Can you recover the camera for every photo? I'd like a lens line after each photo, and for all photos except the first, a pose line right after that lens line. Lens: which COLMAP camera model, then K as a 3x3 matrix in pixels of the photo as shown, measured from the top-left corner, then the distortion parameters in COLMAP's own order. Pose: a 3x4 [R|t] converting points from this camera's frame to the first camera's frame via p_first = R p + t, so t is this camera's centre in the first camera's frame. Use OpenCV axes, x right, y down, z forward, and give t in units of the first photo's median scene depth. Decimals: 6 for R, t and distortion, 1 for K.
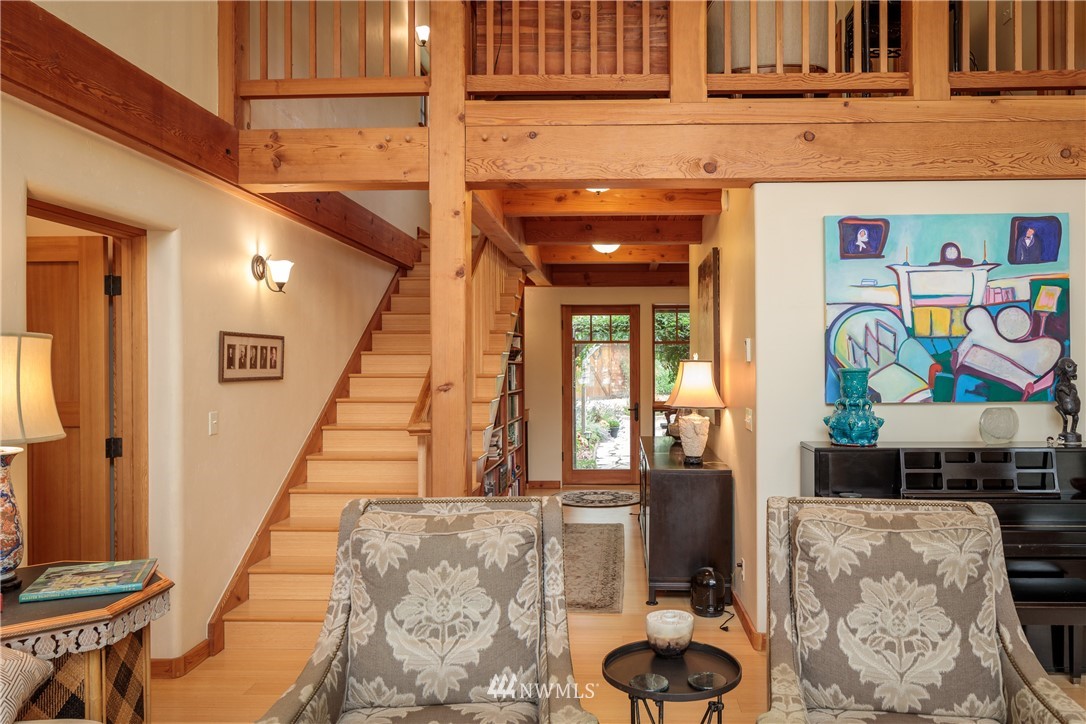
lens RADIAL K [[736.7, 0, 543.0], [0, 736.7, 362.0], [0, 0, 1]] dist [-0.005918, -0.000569]
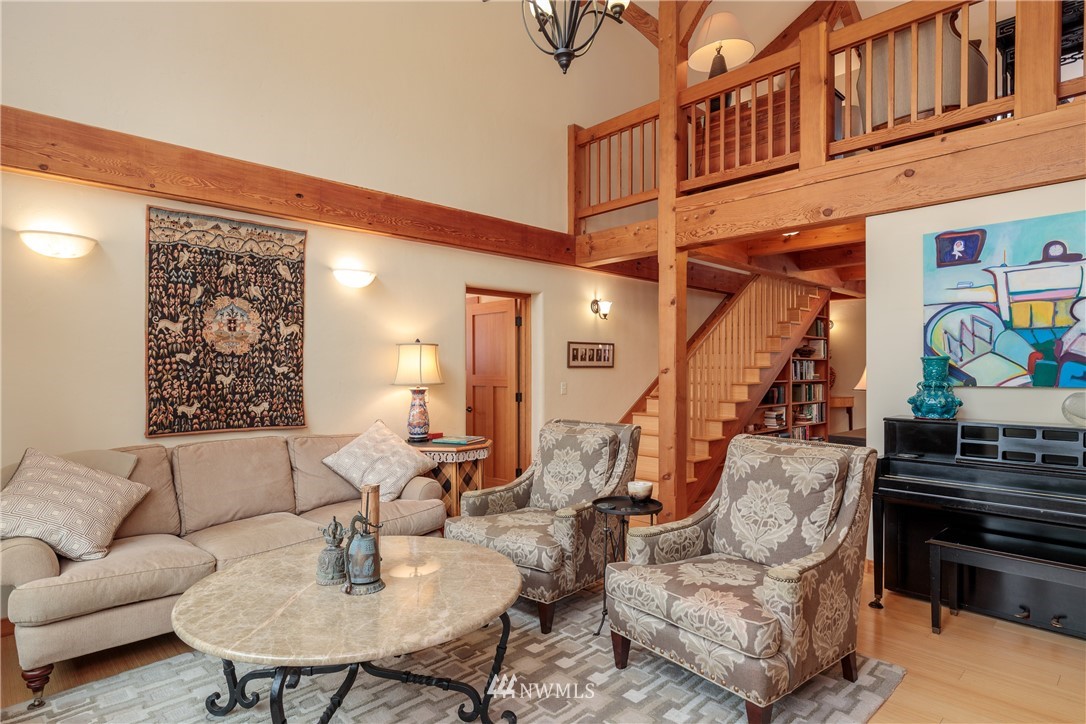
lens RADIAL K [[593.6, 0, 543.0], [0, 593.6, 362.0], [0, 0, 1]] dist [0.002118, 0.000702]
pose [[0.707300, -0.004229, -0.706901, 0.639987], [-0.001654, 0.999969, -0.007638, 0.025234], [0.706911, 0.006572, 0.707272, -0.160124]]
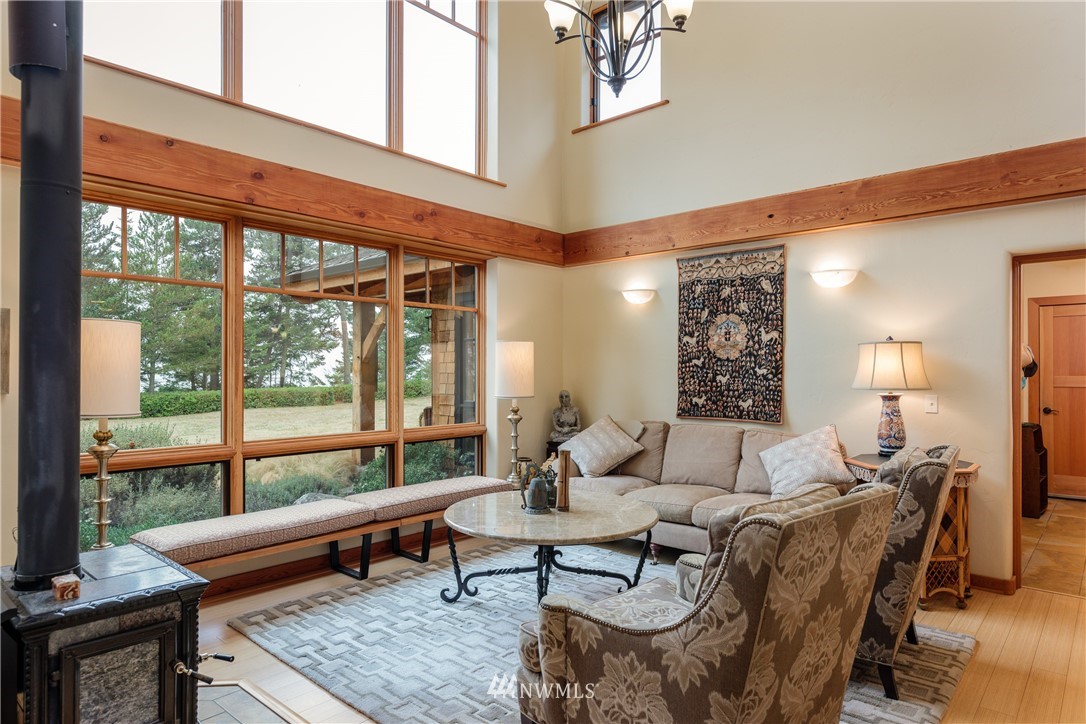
lens RADIAL K [[637.9, 0, 543.0], [0, 637.9, 362.0], [0, 0, 1]] dist [0.019609, -0.000204]
pose [[-0.656873, -0.008480, -0.753953, 0.855719], [0.000176, 0.999935, -0.011400, 0.026823], [0.754001, -0.007621, -0.656829, 0.828292]]
